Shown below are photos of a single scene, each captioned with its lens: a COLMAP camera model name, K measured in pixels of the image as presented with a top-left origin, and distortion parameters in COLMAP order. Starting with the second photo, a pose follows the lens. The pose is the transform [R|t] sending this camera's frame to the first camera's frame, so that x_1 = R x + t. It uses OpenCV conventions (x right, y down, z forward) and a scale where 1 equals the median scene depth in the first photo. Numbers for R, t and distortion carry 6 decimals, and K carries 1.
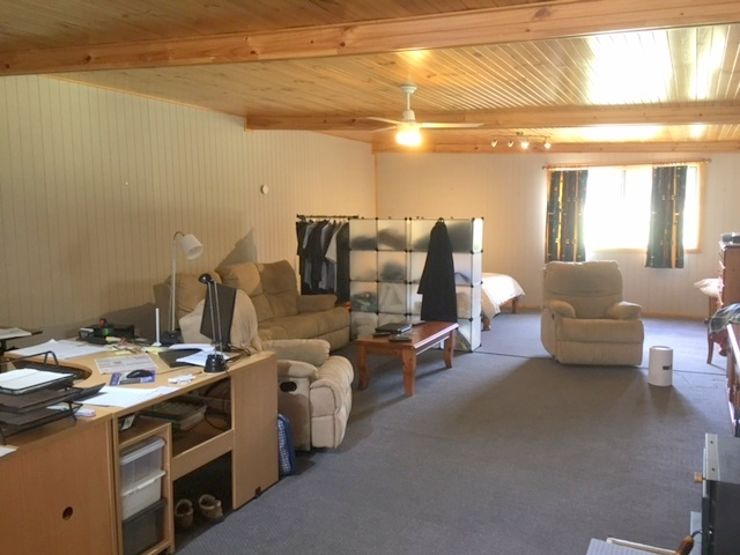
lens RADIAL K [[643.6, 0, 371.6], [0, 643.6, 276.1], [0, 0, 1]] dist [0.052832, -0.013368]
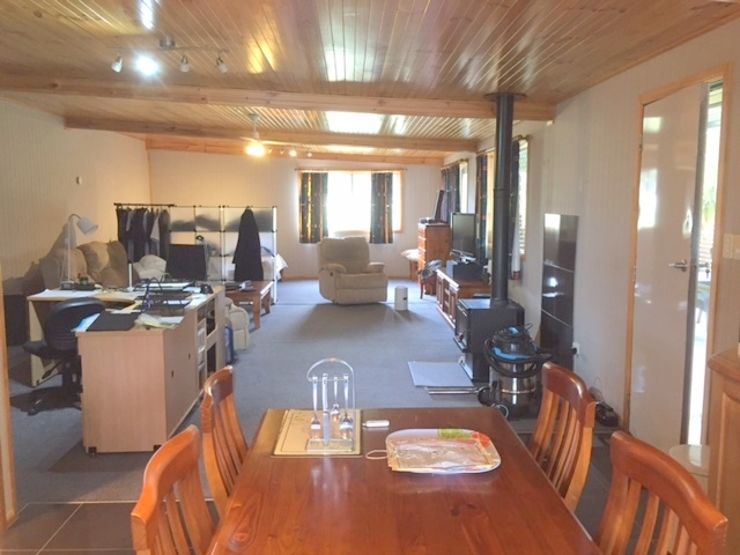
lens RADIAL K [[643.6, 0, 374.1], [0, 643.6, 278.7], [0, 0, 1]] dist [0.052832, -0.013368]
pose [[0.882482, -0.046689, 0.468024, -0.266370], [0.040537, 0.998908, 0.023214, 0.035922], [-0.468597, -0.001513, 0.883411, -0.280276]]
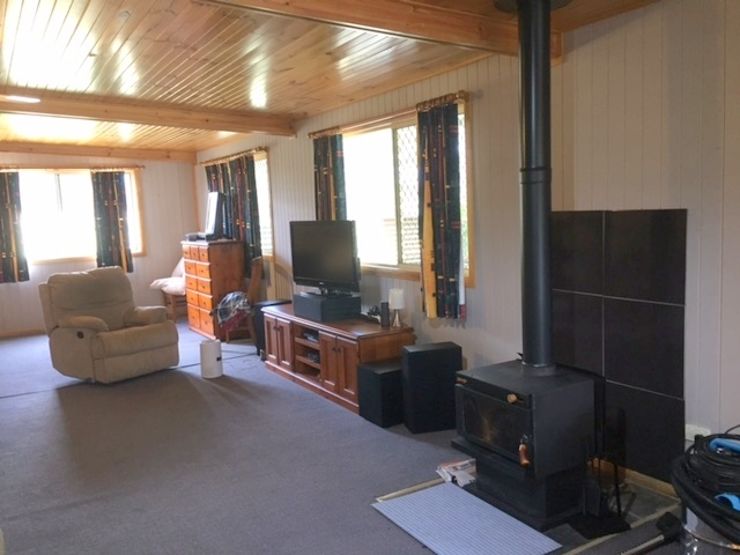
lens RADIAL K [[643.6, 0, 372.5], [0, 643.6, 279.7], [0, 0, 1]] dist [0.052832, -0.013368]
pose [[0.540205, -0.110151, 0.834293, -0.193677], [0.124892, 0.990912, 0.049961, -0.004870], [-0.832214, 0.077207, 0.549052, 0.153734]]
